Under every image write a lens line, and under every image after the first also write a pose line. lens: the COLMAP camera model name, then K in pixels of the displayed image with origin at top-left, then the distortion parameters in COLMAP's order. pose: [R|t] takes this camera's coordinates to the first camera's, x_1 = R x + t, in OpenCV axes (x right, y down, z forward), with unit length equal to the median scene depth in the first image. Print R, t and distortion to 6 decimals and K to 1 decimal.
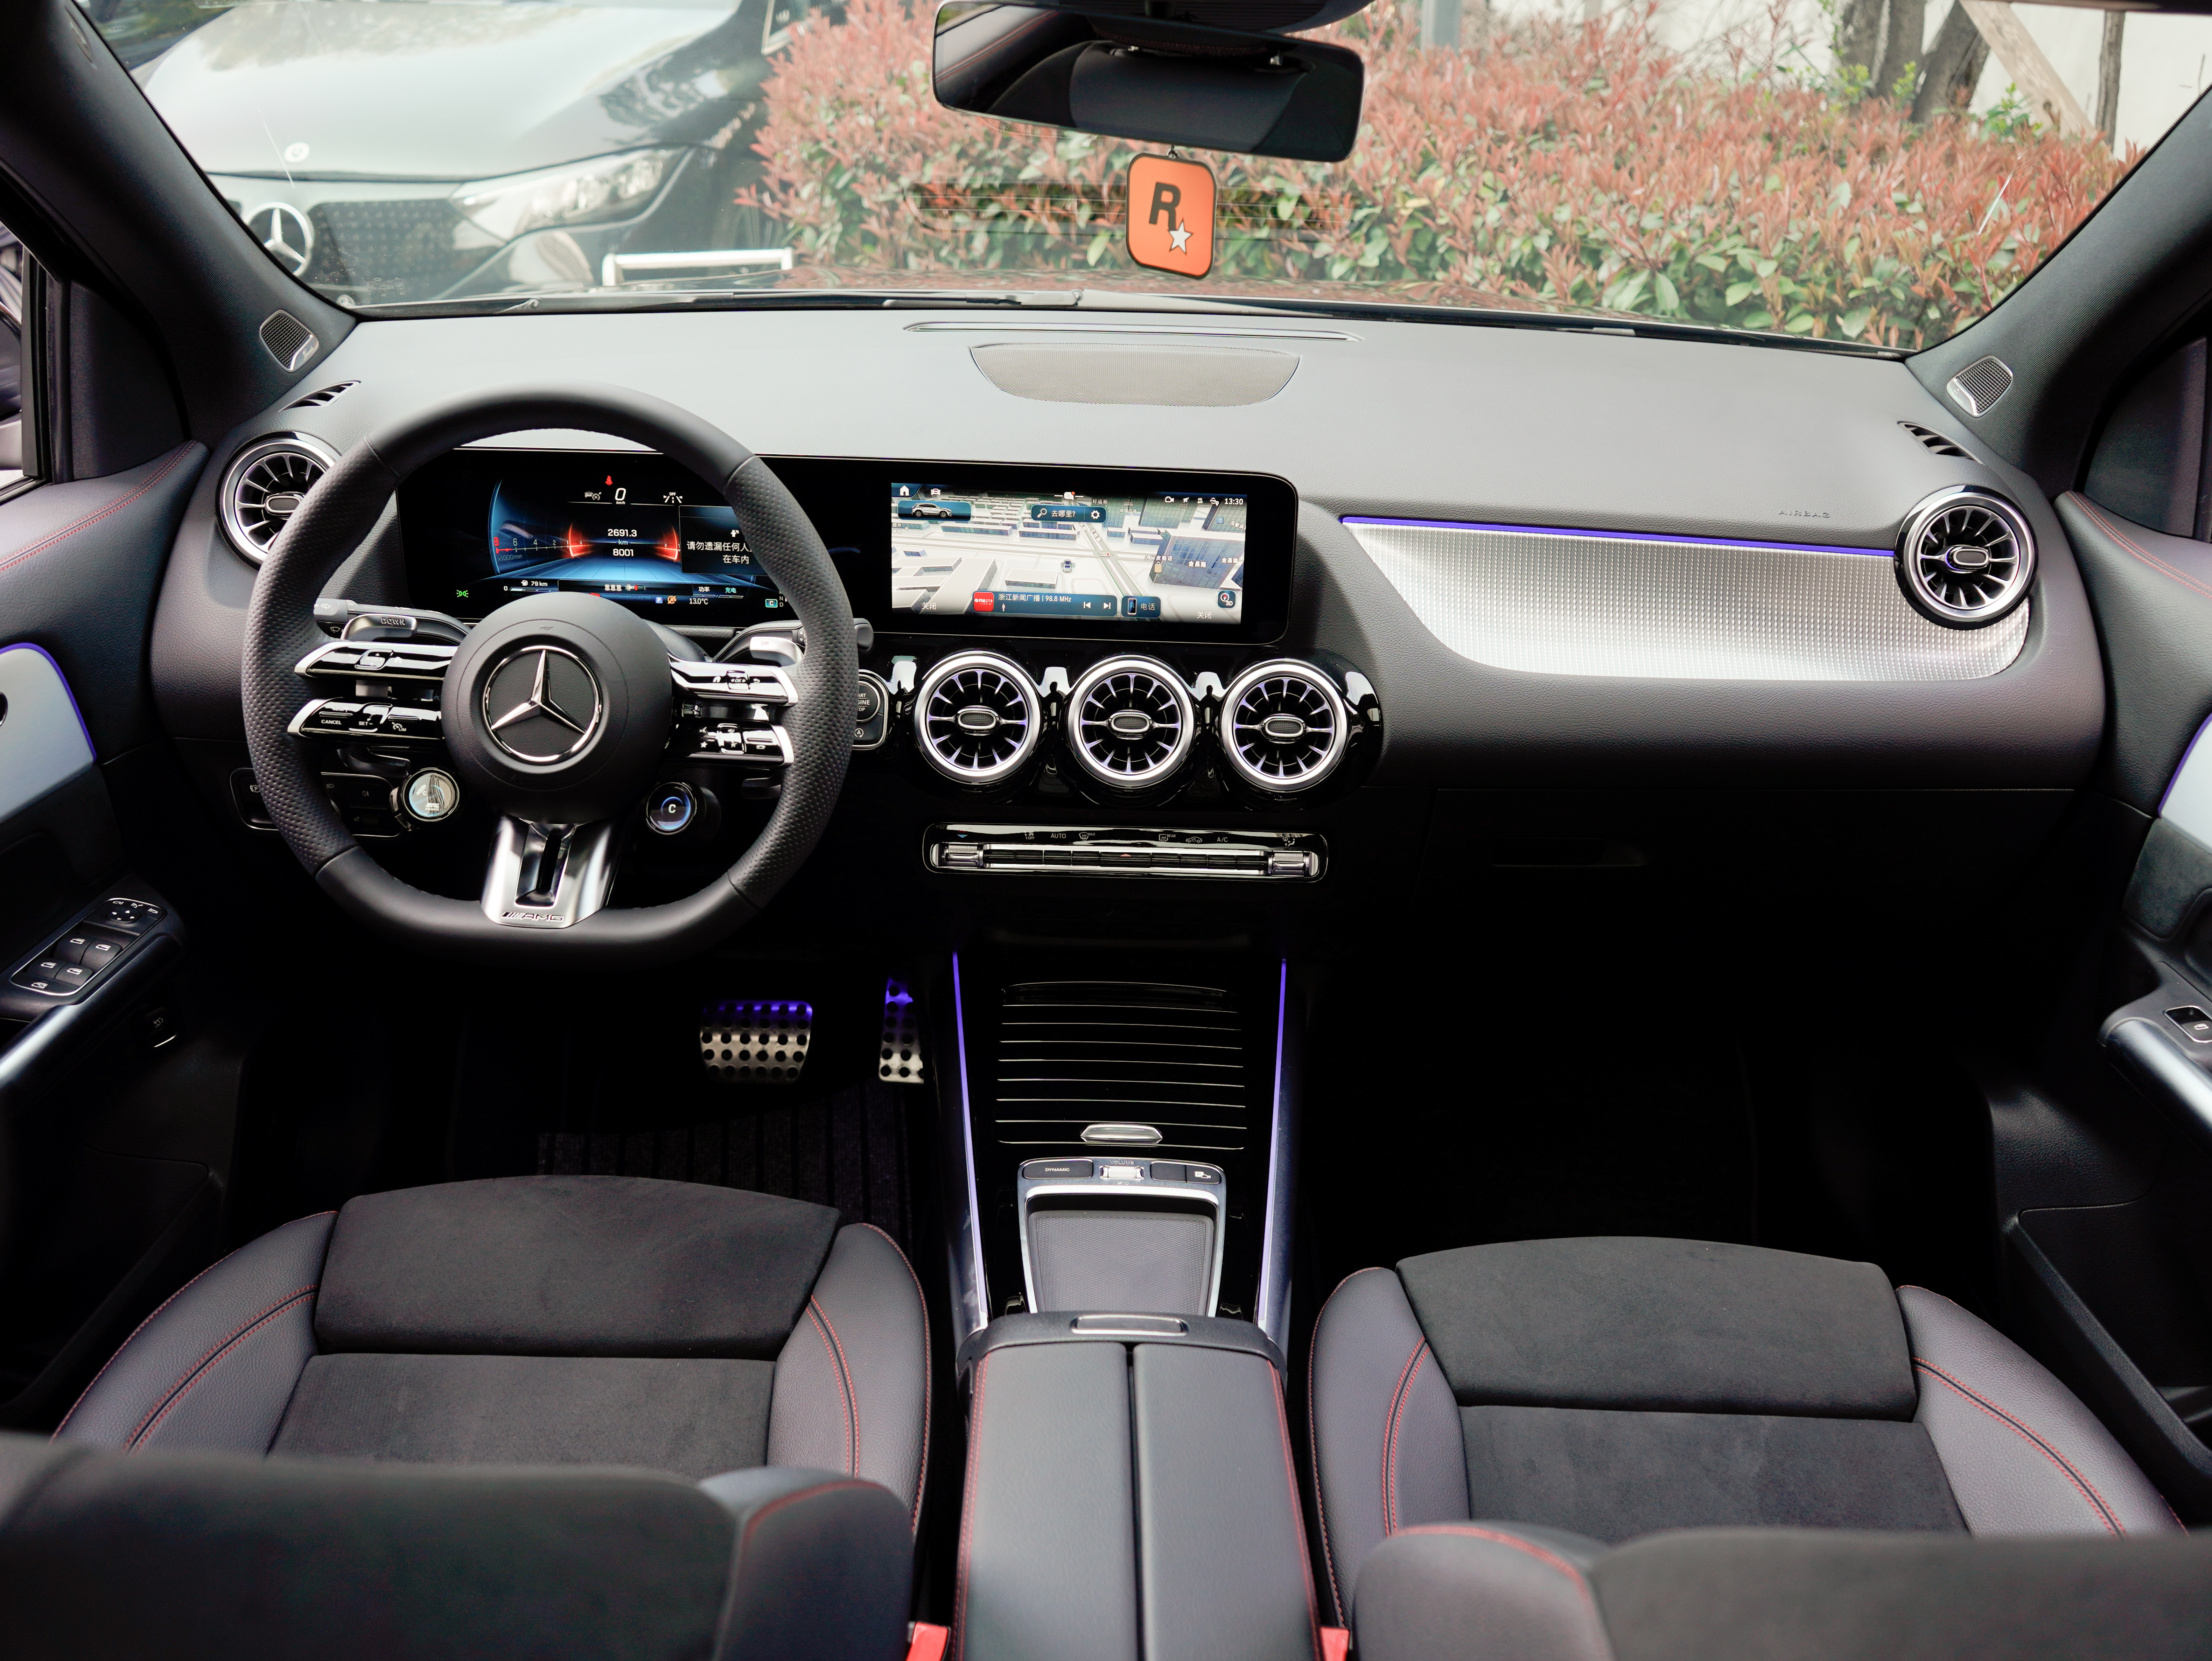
lens RADIAL K [[1997.6, 0, 1106.0], [0, 1997.6, 830.5], [0, 0, 1]] dist [-0.005940, -0.013271]
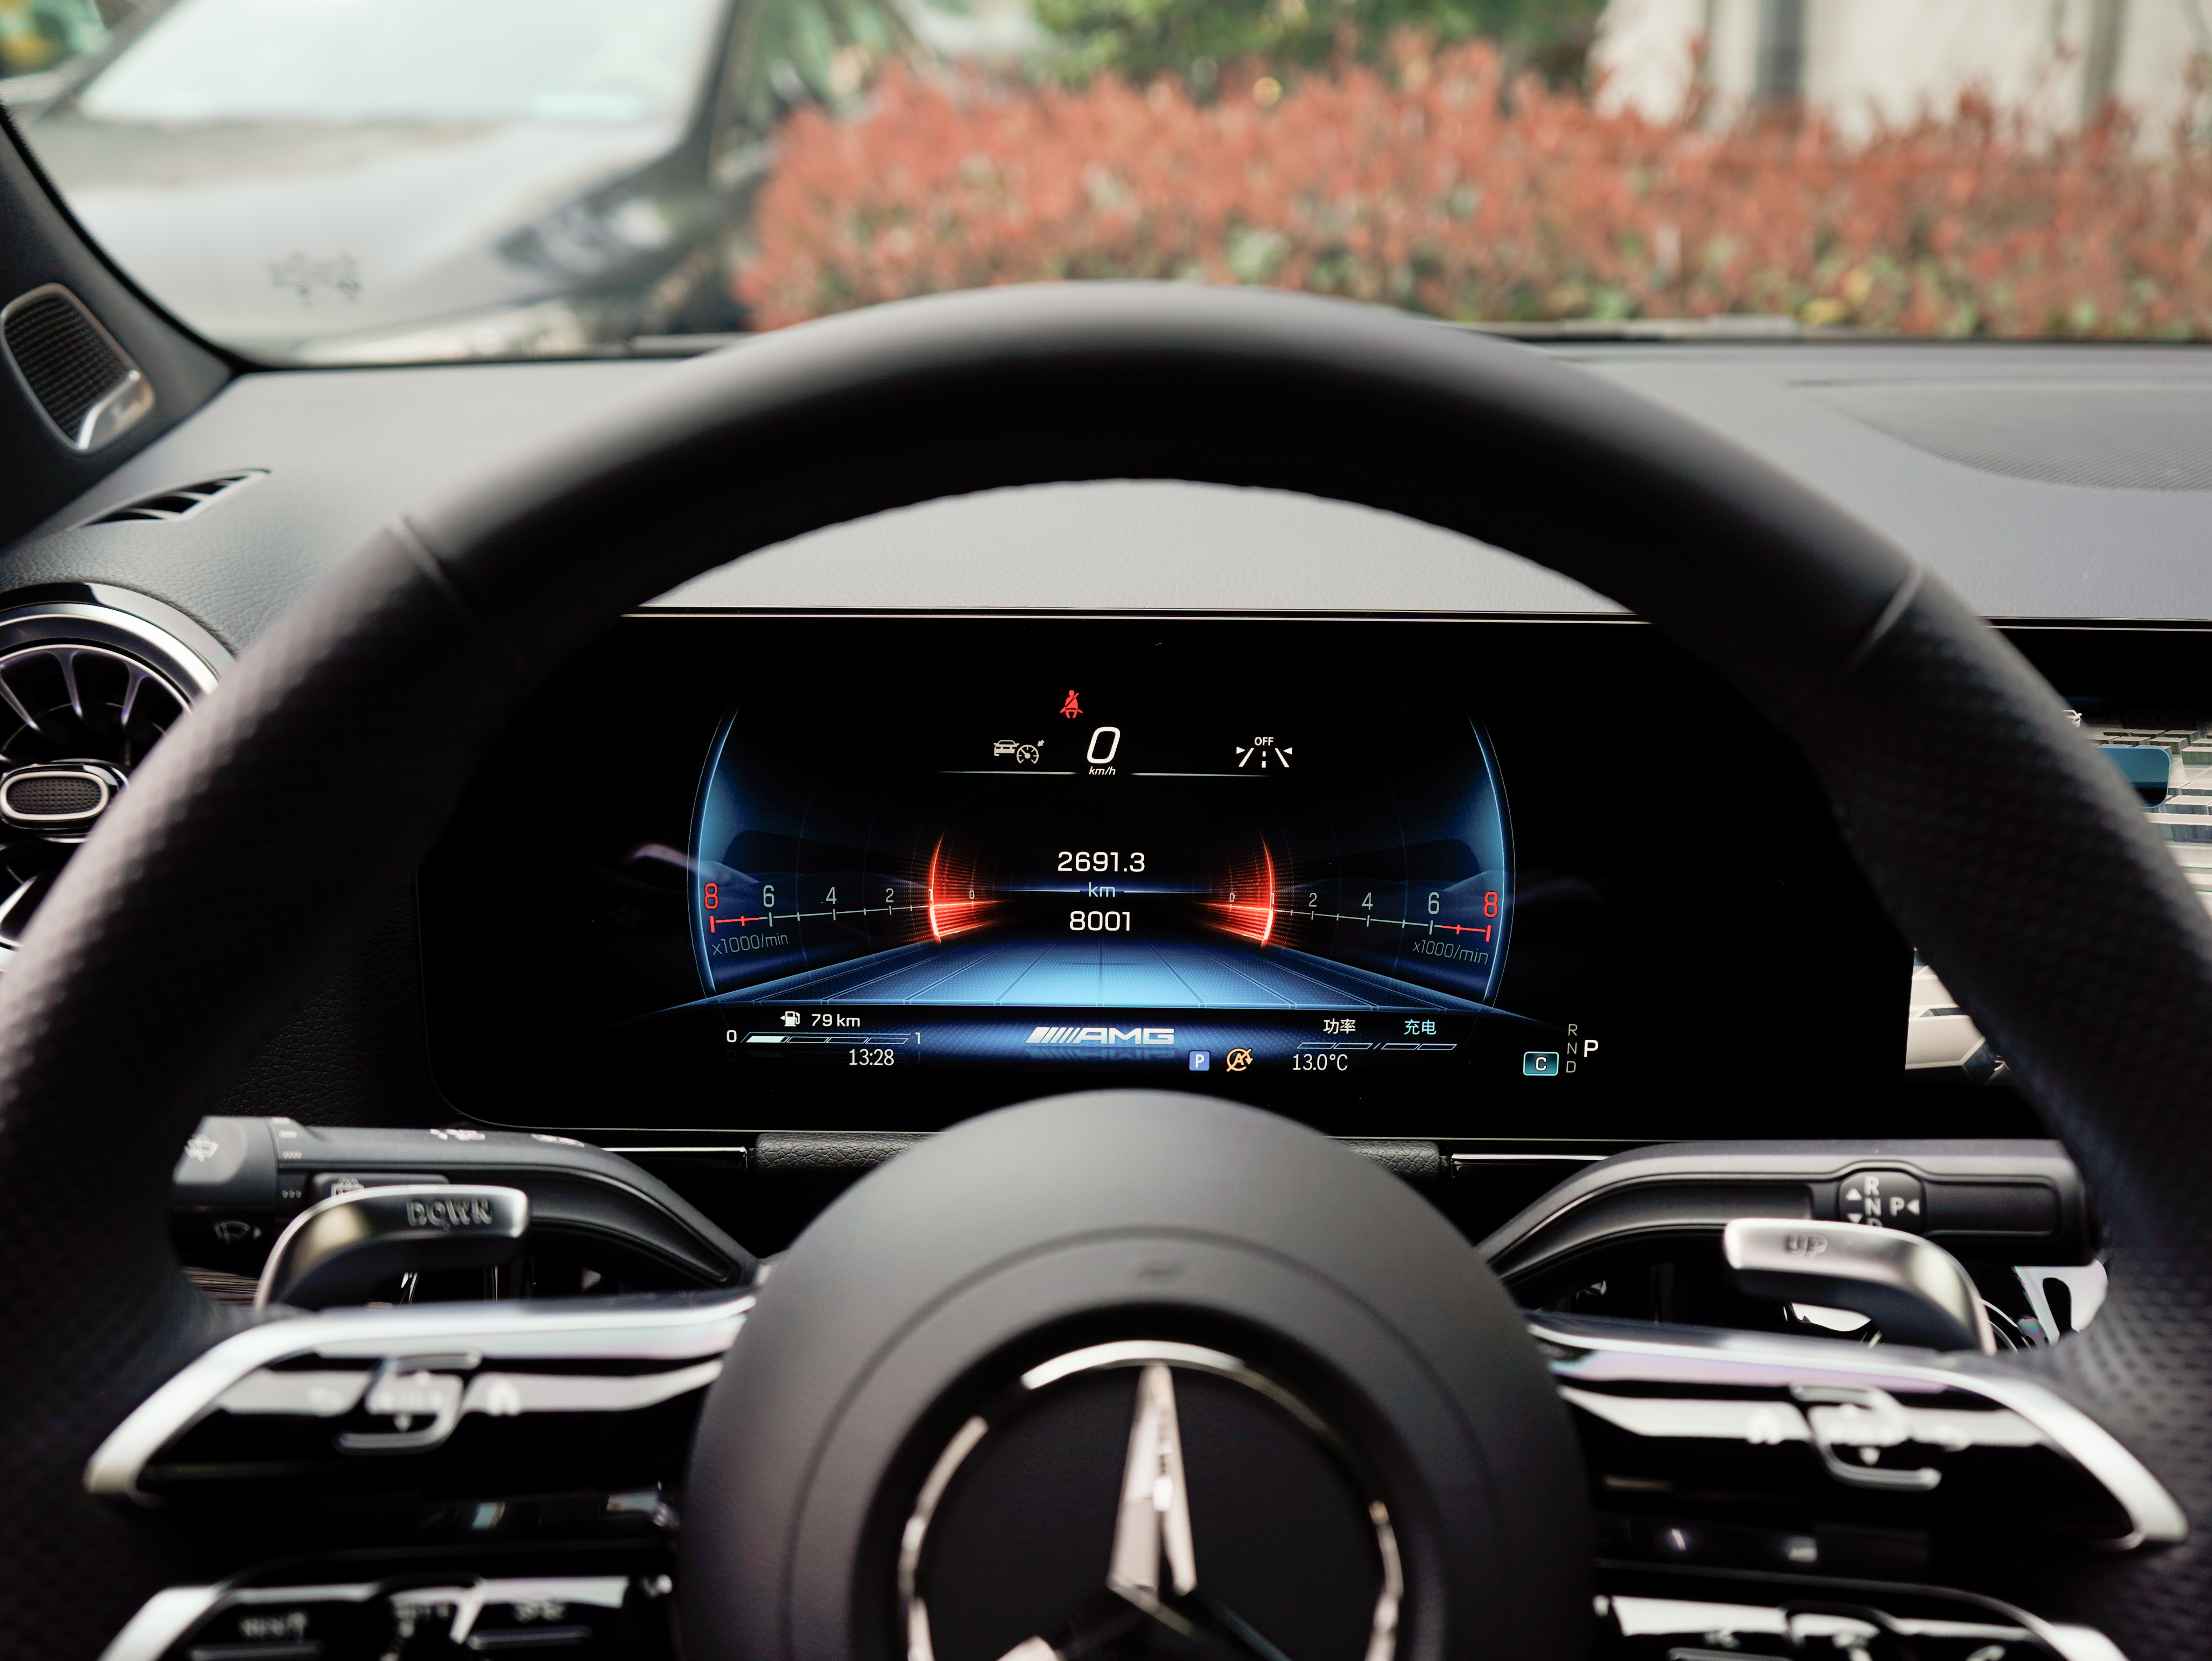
lens RADIAL K [[2421.7, 0, 1106.0], [0, 2421.7, 830.5], [0, 0, 1]] dist [-0.027928, 0.002965]
pose [[0.999042, -0.020000, 0.038927, -0.263566], [0.025565, 0.988628, -0.148195, -0.097934], [-0.035520, 0.149048, 0.988192, 0.623228]]
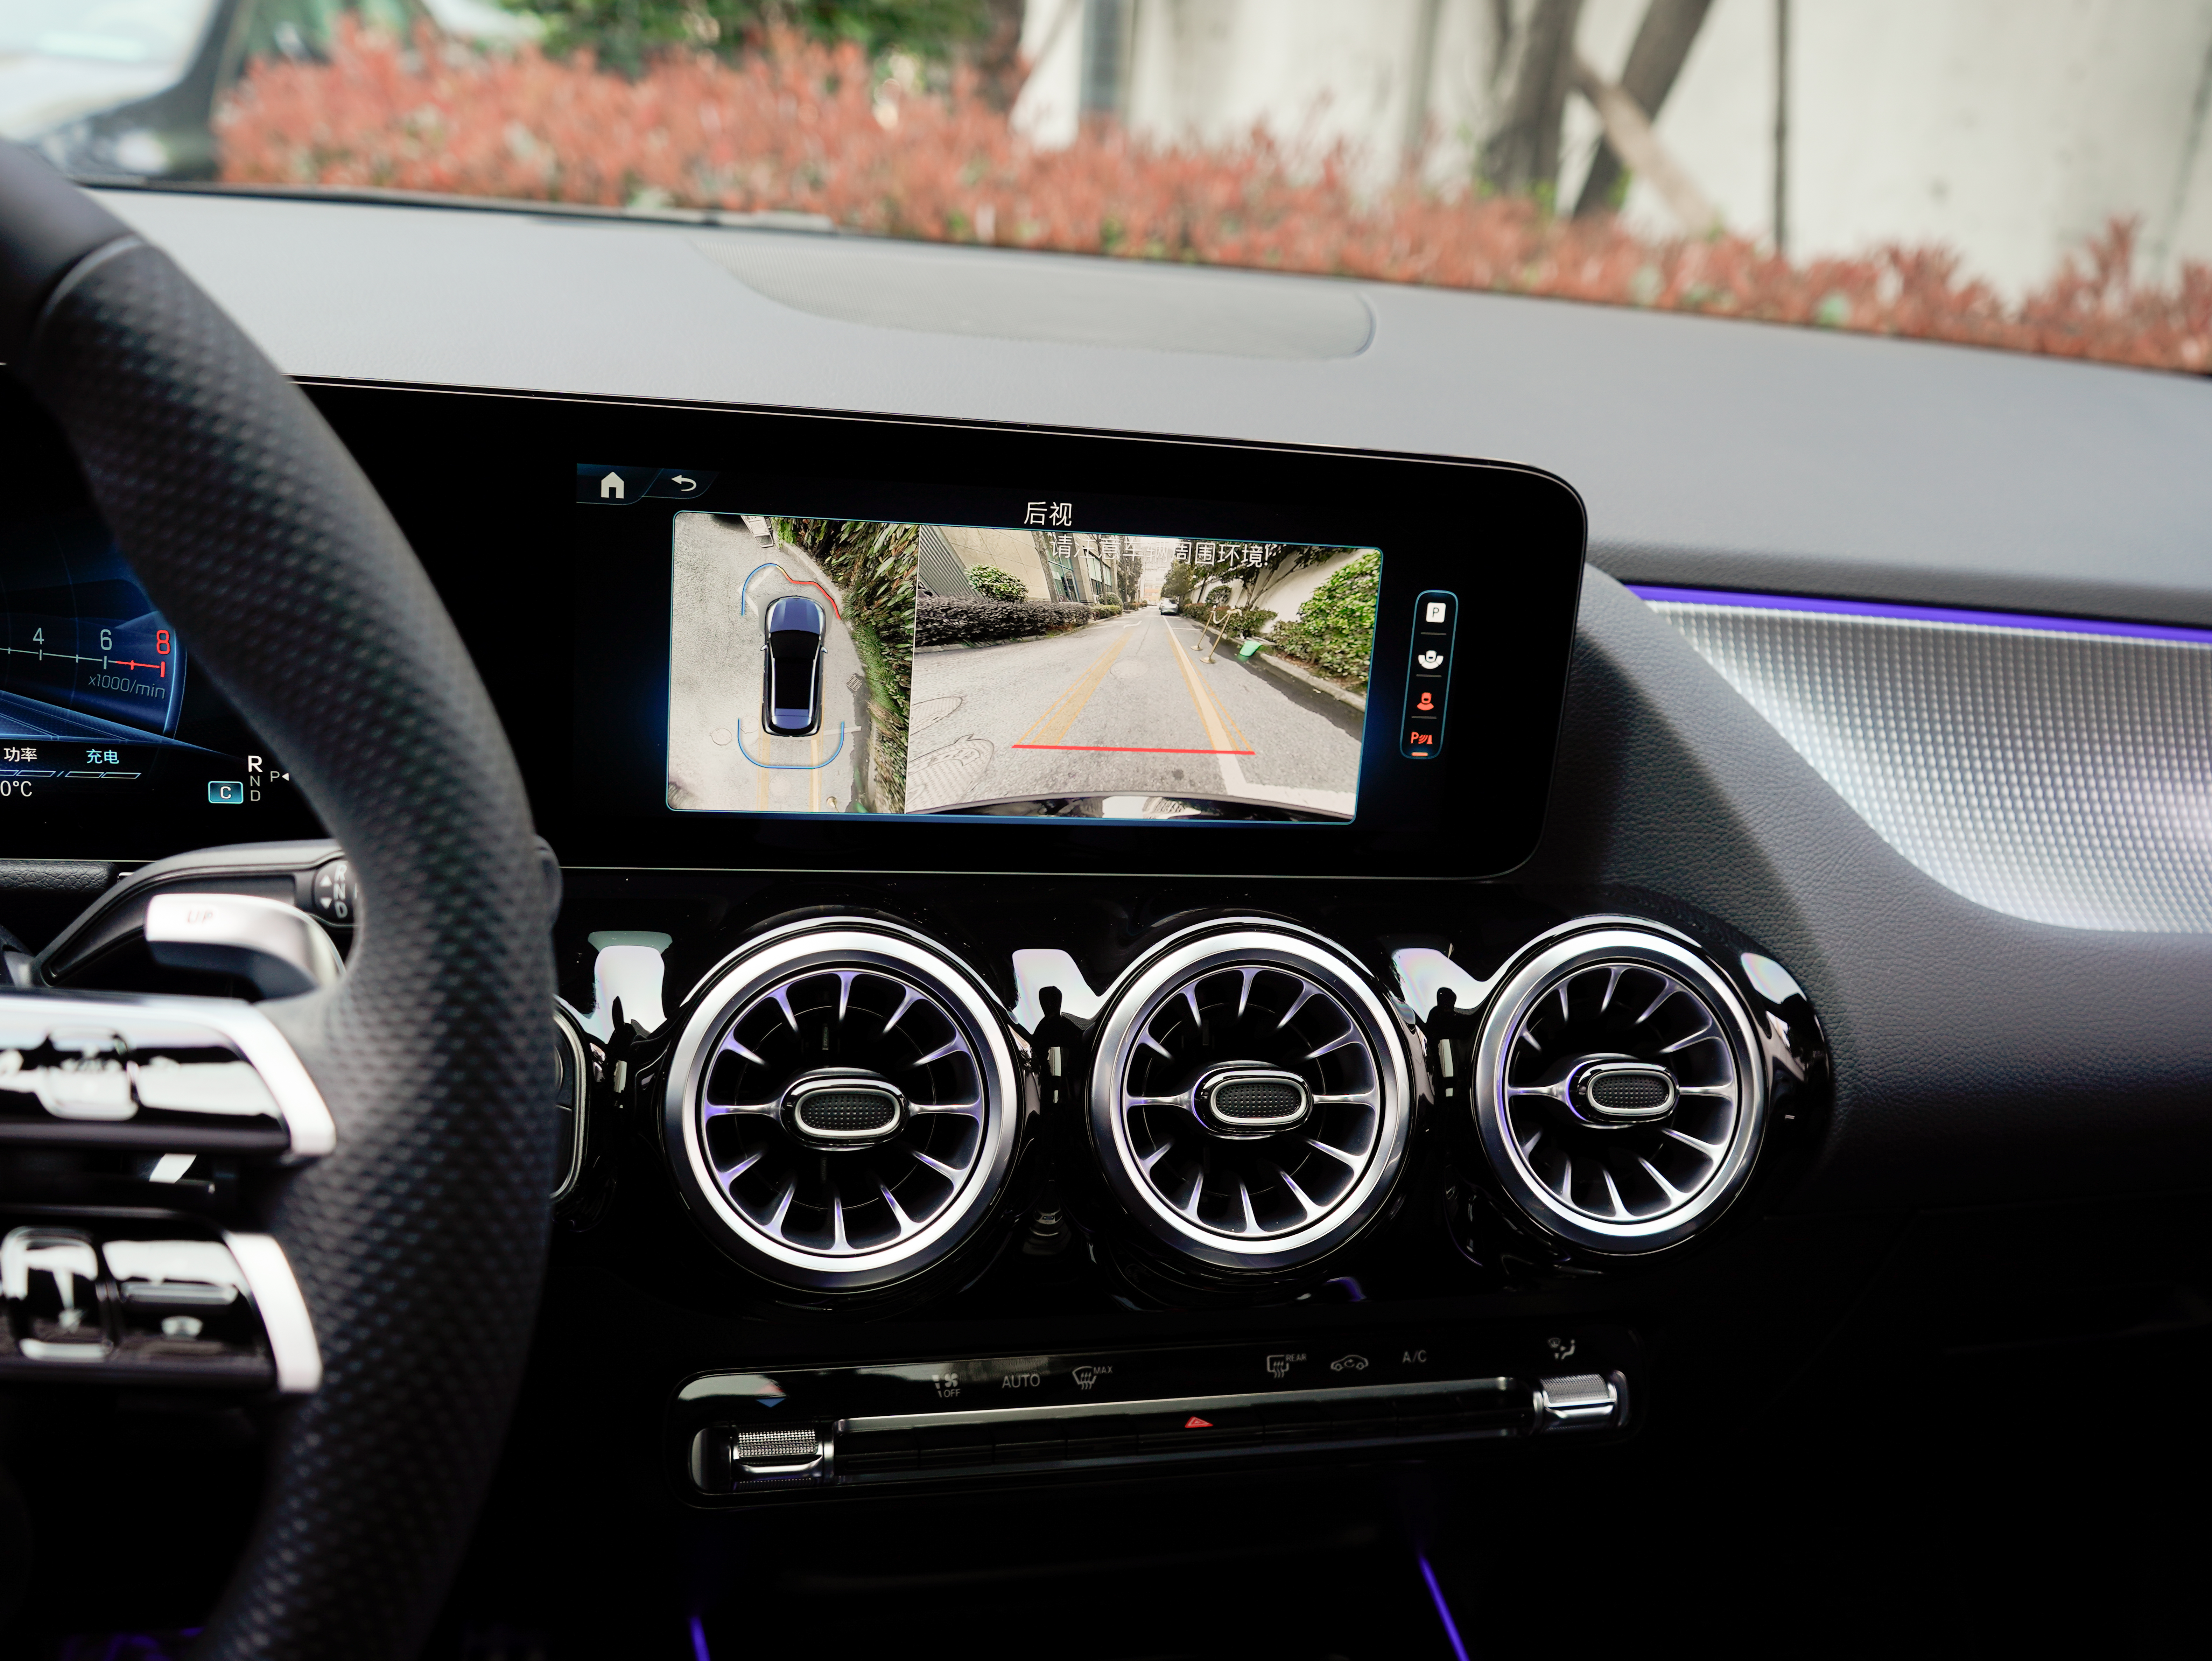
lens RADIAL K [[1997.5, 0, 1106.0], [0, 1997.5, 830.5], [0, 0, 1]] dist [-0.005940, -0.013271]
pose [[0.968500, -0.013926, 0.248623, -0.106820], [0.038907, 0.994635, -0.095848, -0.068738], [-0.245954, 0.102502, 0.963846, 0.637551]]
